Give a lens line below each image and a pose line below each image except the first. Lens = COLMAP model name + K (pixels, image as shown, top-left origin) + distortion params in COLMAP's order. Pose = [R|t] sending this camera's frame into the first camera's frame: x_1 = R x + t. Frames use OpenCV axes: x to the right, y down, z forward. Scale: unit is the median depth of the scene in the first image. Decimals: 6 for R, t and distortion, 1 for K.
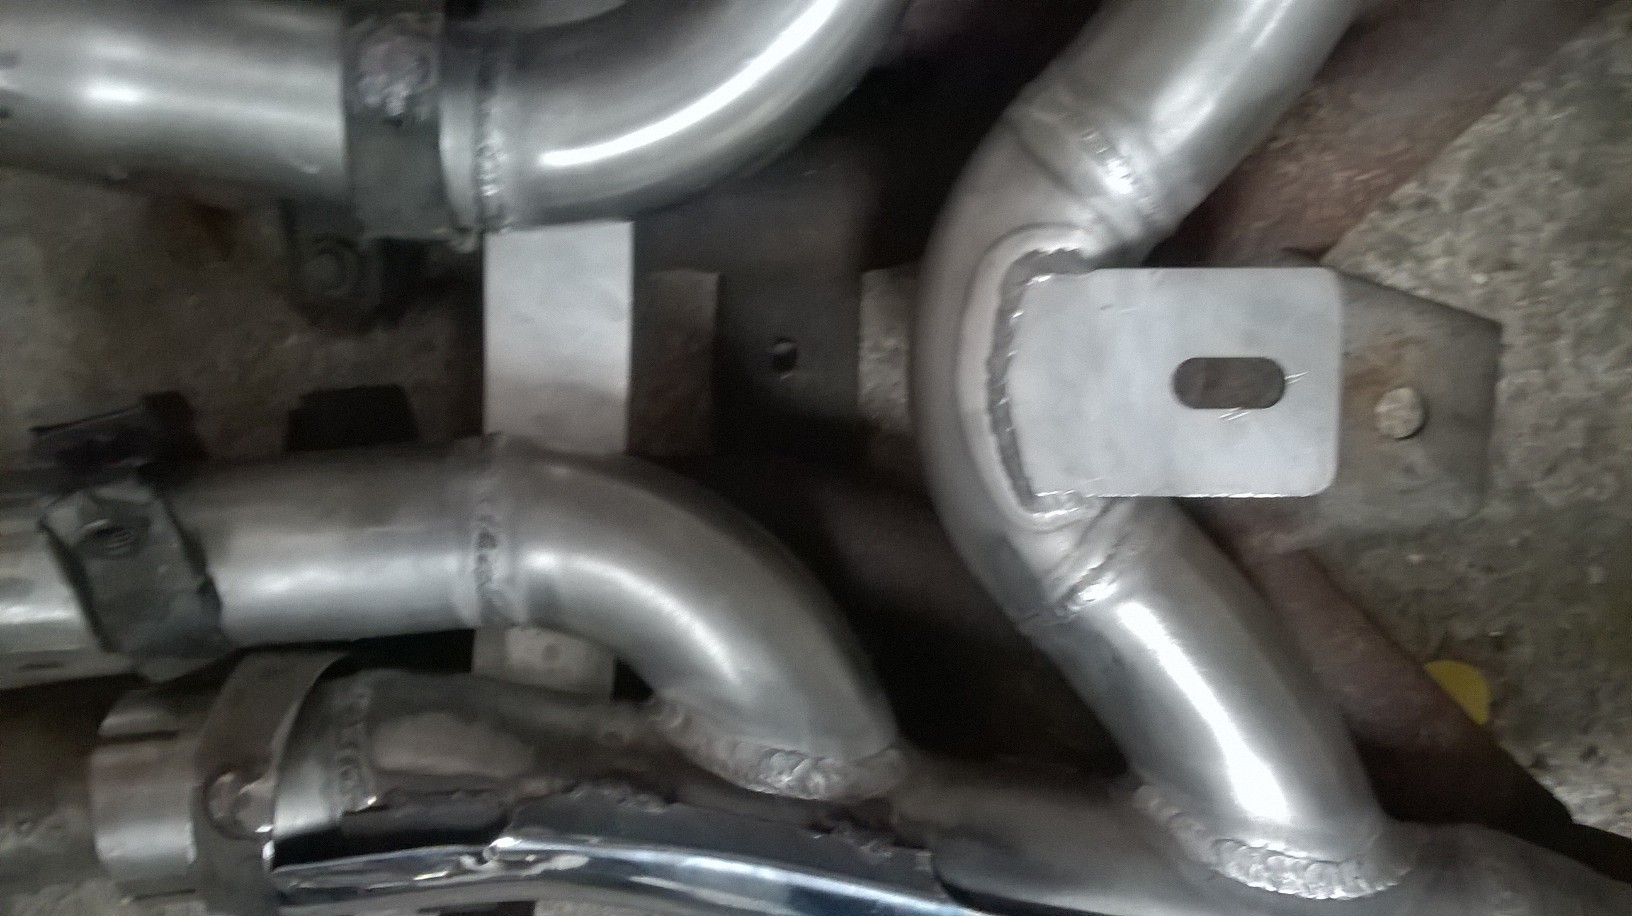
lens RADIAL K [[1283.6, 0, 816.0], [0, 1283.6, 458.0], [0, 0, 1]] dist [0.006089, -0.126216]
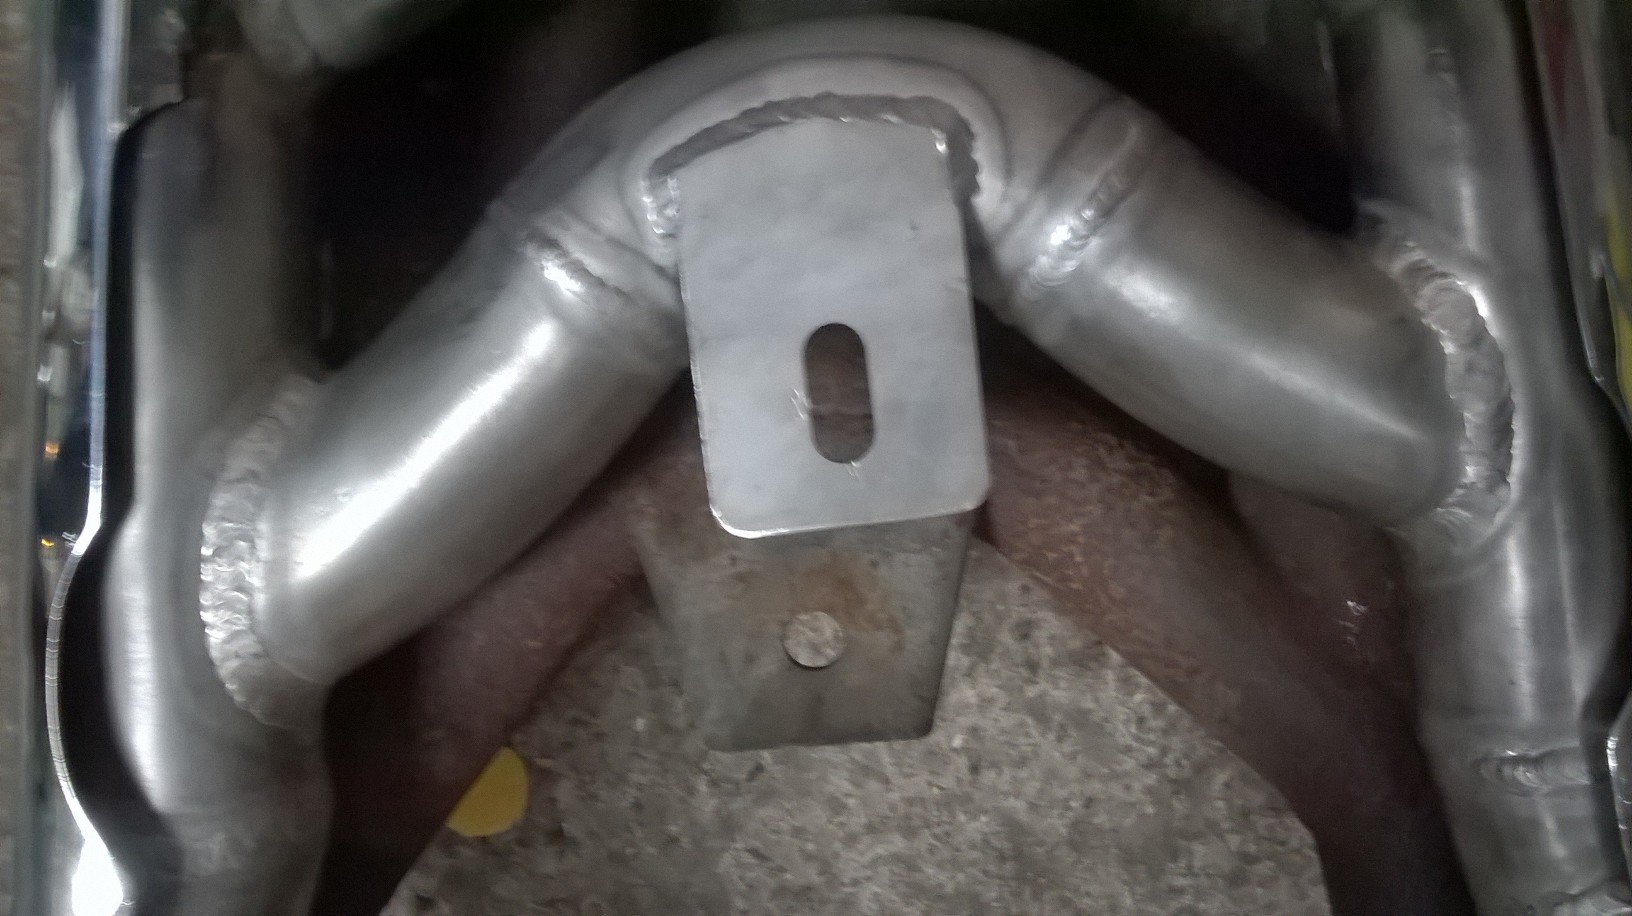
lens RADIAL K [[1283.6, 0, 816.0], [0, 1283.6, 458.0], [0, 0, 1]] dist [0.006089, -0.126216]
pose [[0.113514, 0.981461, 0.154432, 0.207822], [-0.983296, 0.133238, -0.124004, 0.055359], [-0.142281, -0.137776, 0.980191, 0.174731]]
